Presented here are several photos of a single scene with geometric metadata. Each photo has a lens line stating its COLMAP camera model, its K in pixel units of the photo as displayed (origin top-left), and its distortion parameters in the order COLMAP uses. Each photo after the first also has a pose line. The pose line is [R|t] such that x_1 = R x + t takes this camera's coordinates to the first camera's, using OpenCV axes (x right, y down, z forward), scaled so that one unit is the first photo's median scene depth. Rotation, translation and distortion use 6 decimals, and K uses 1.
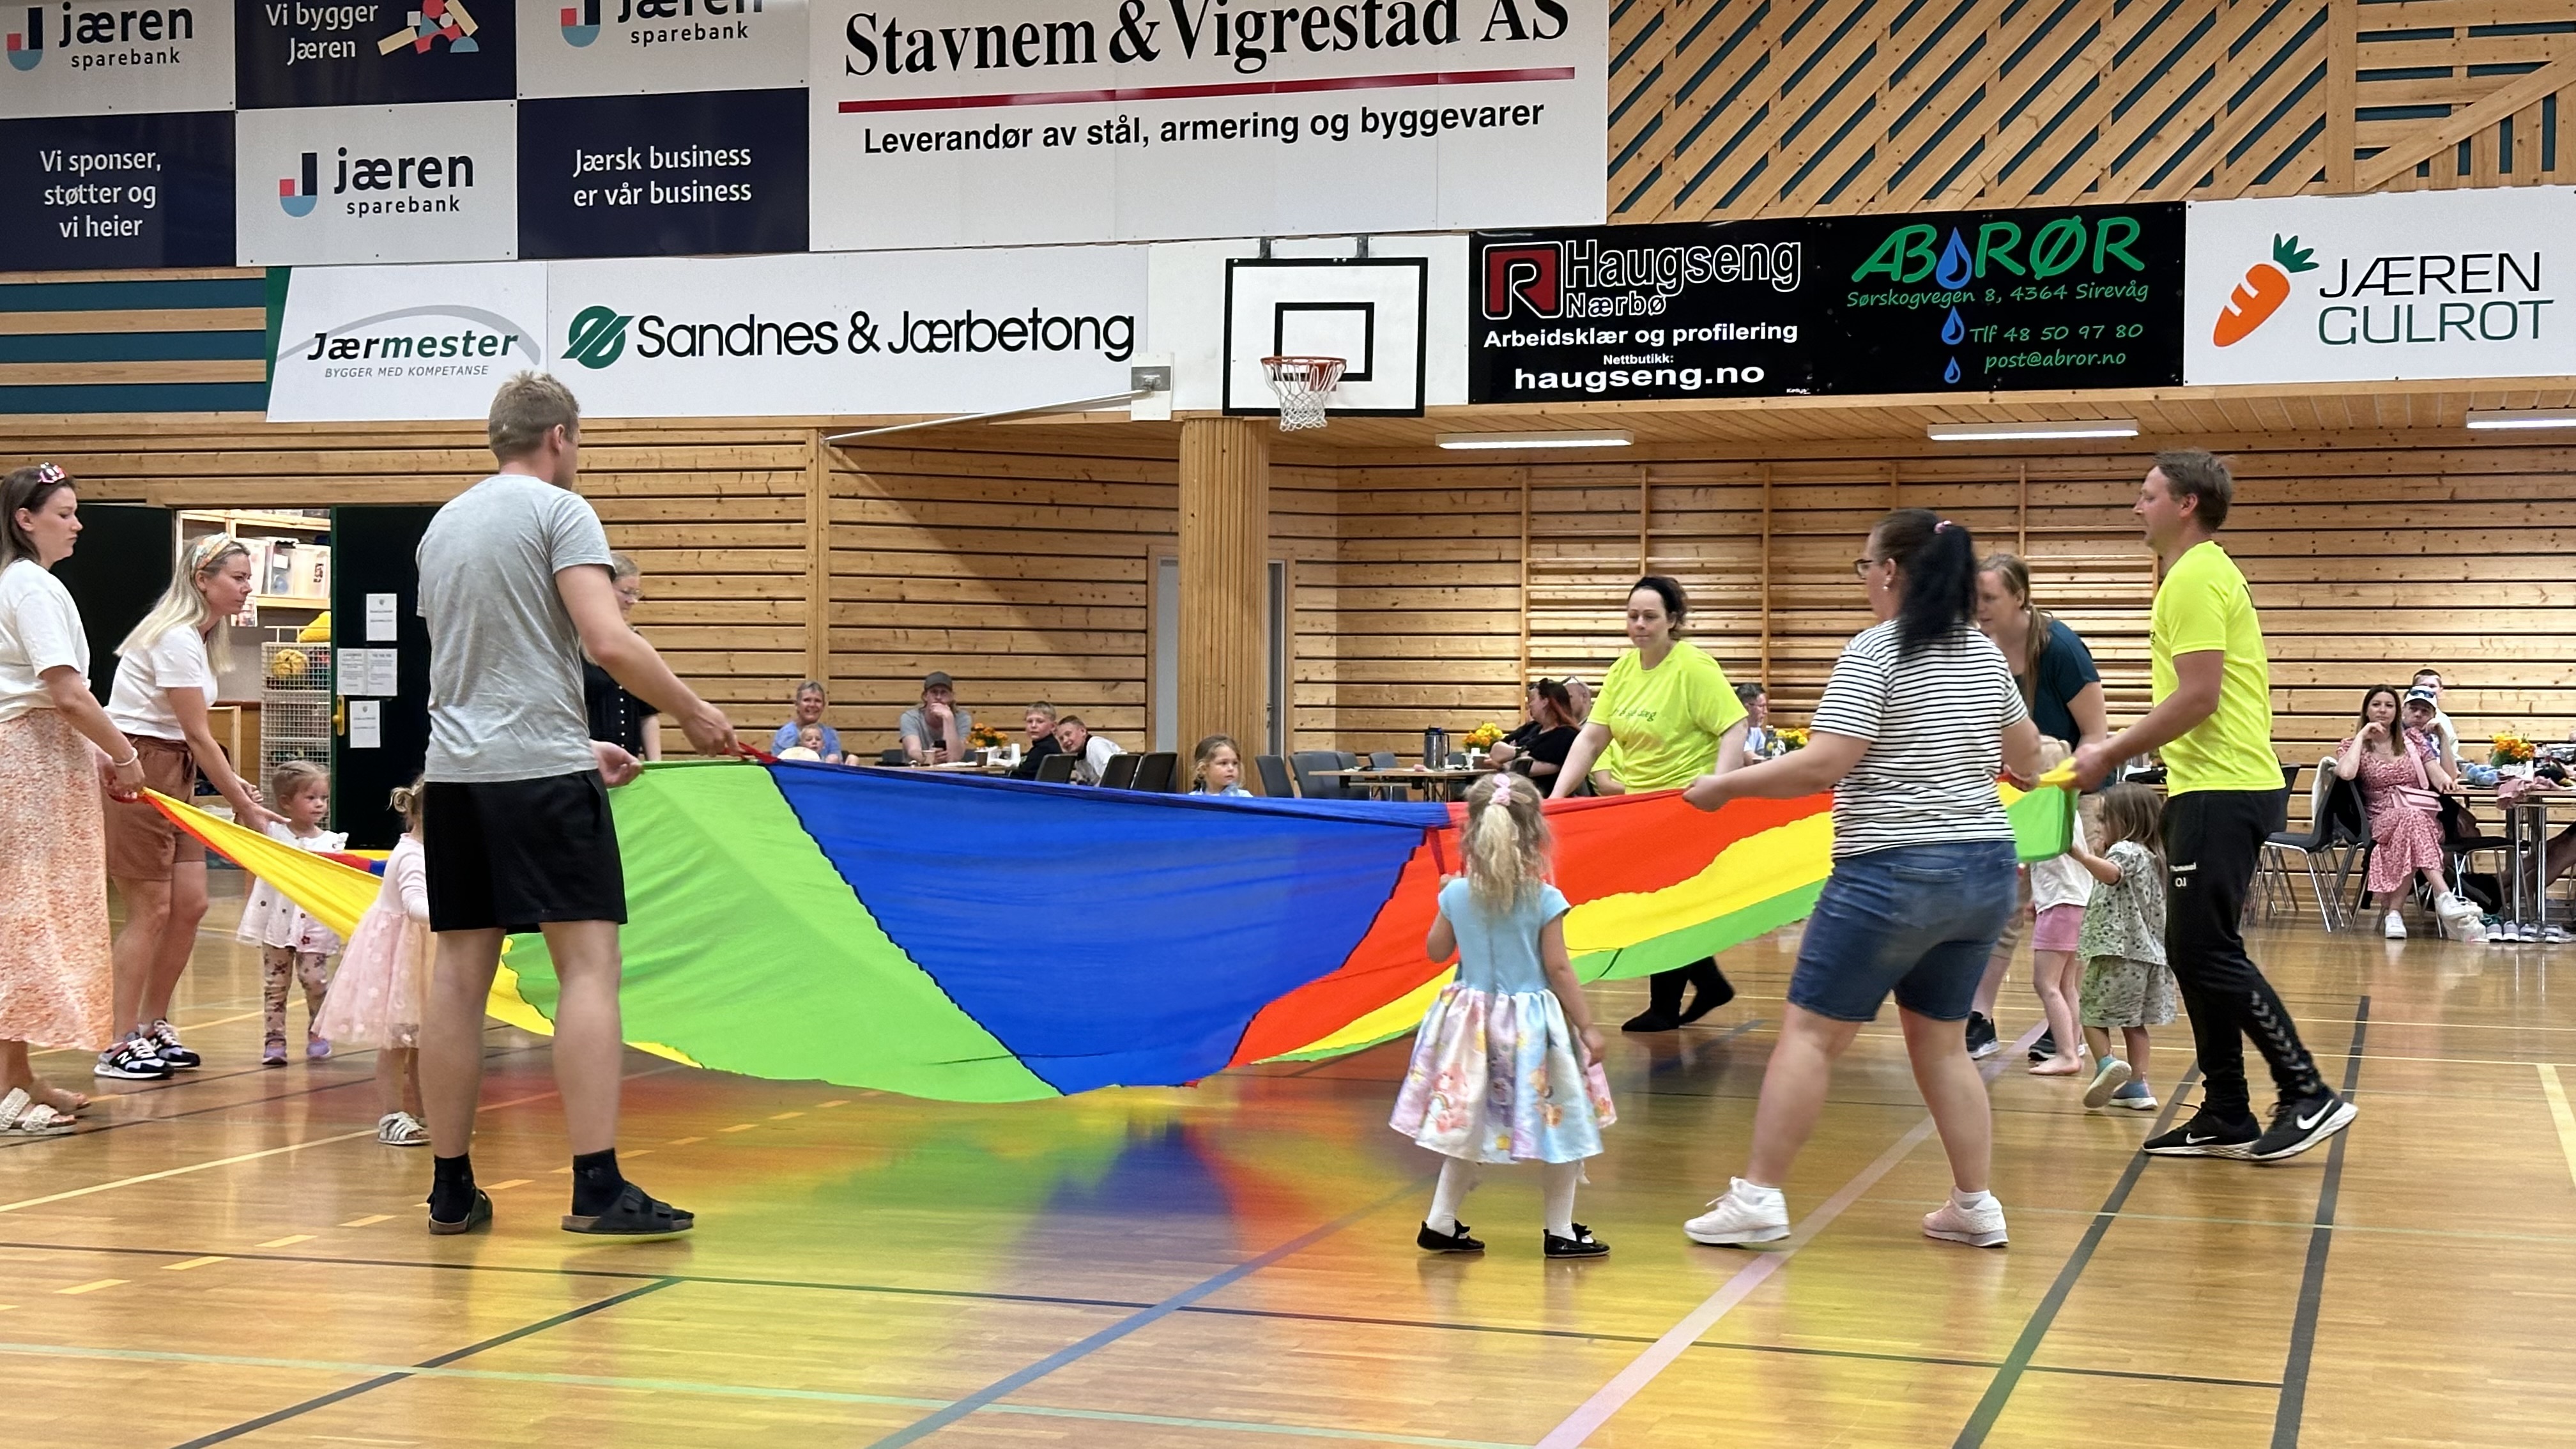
lens RADIAL K [[3563.6, 0, 1265.6], [0, 3563.6, 714.3], [0, 0, 1]] dist [0.173026, -0.250687]
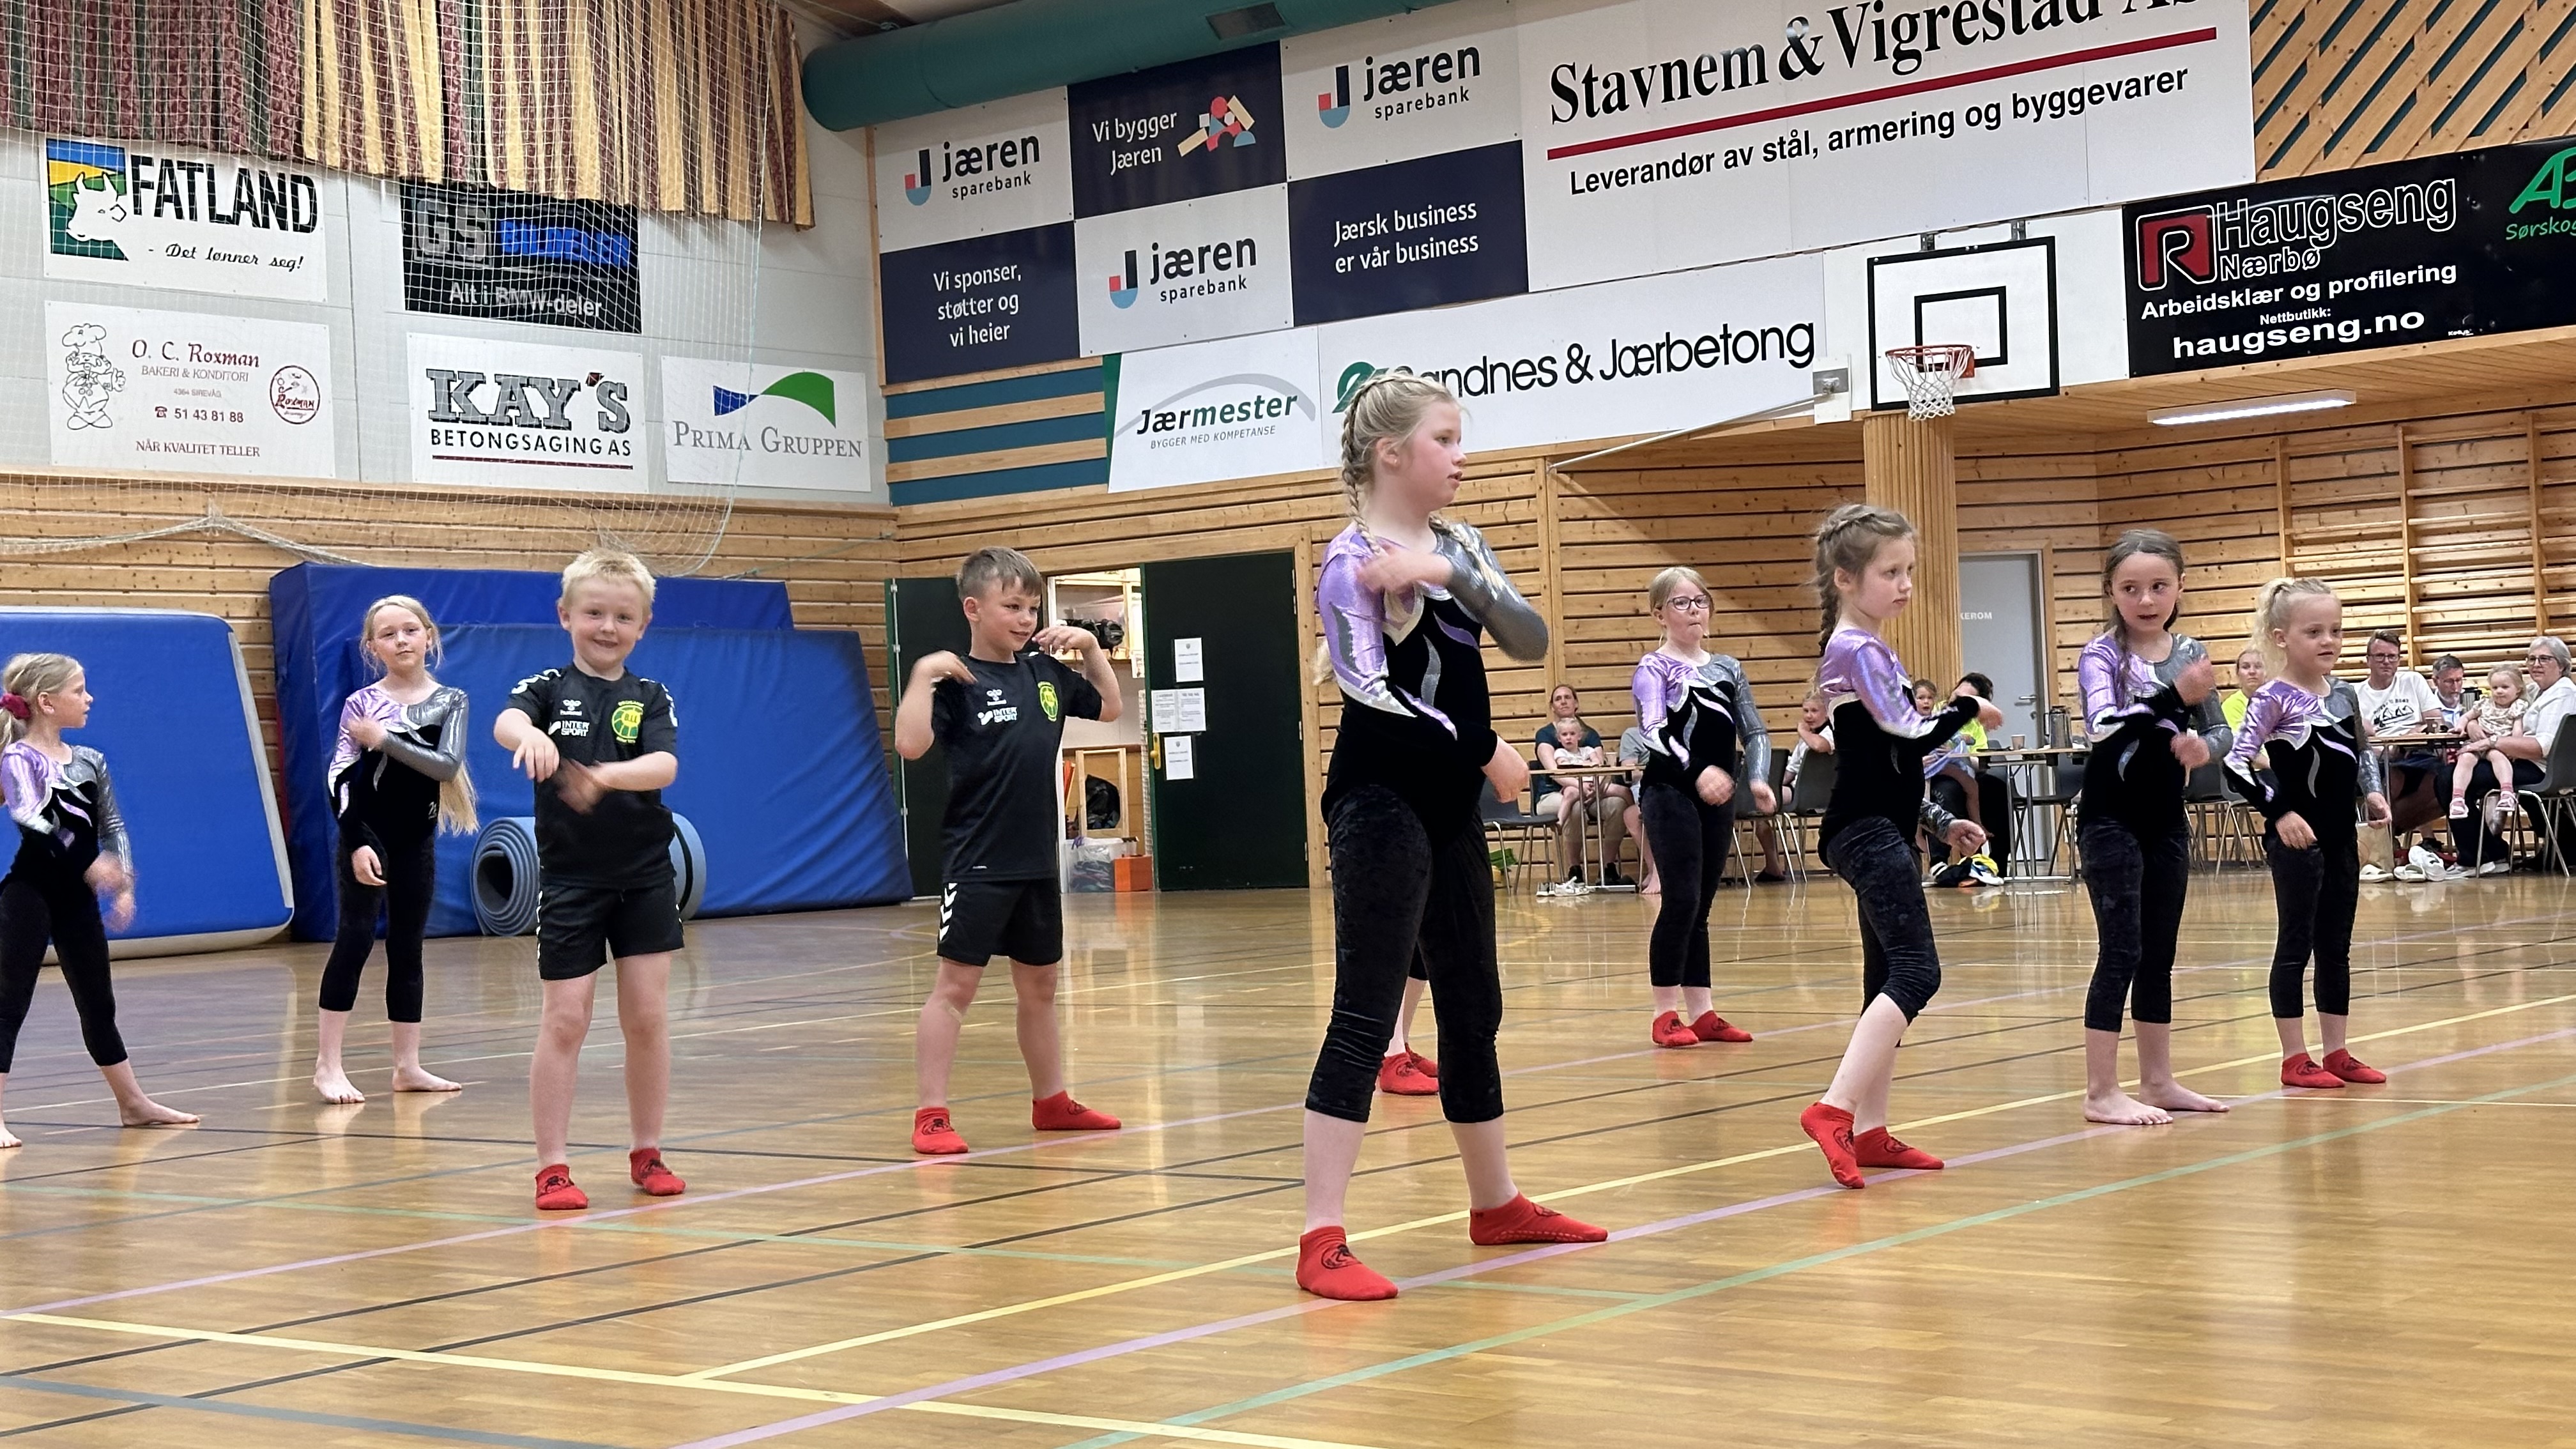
lens RADIAL K [[3601.1, 0, 1291.9], [0, 3601.1, 695.9], [0, 0, 1]] dist [0.162832, -0.111309]
pose [[0.927757, -0.054973, -0.369114, 0.197961], [0.047216, 0.998433, -0.030023, 0.019583], [0.370186, 0.010426, 0.928899, -0.021875]]
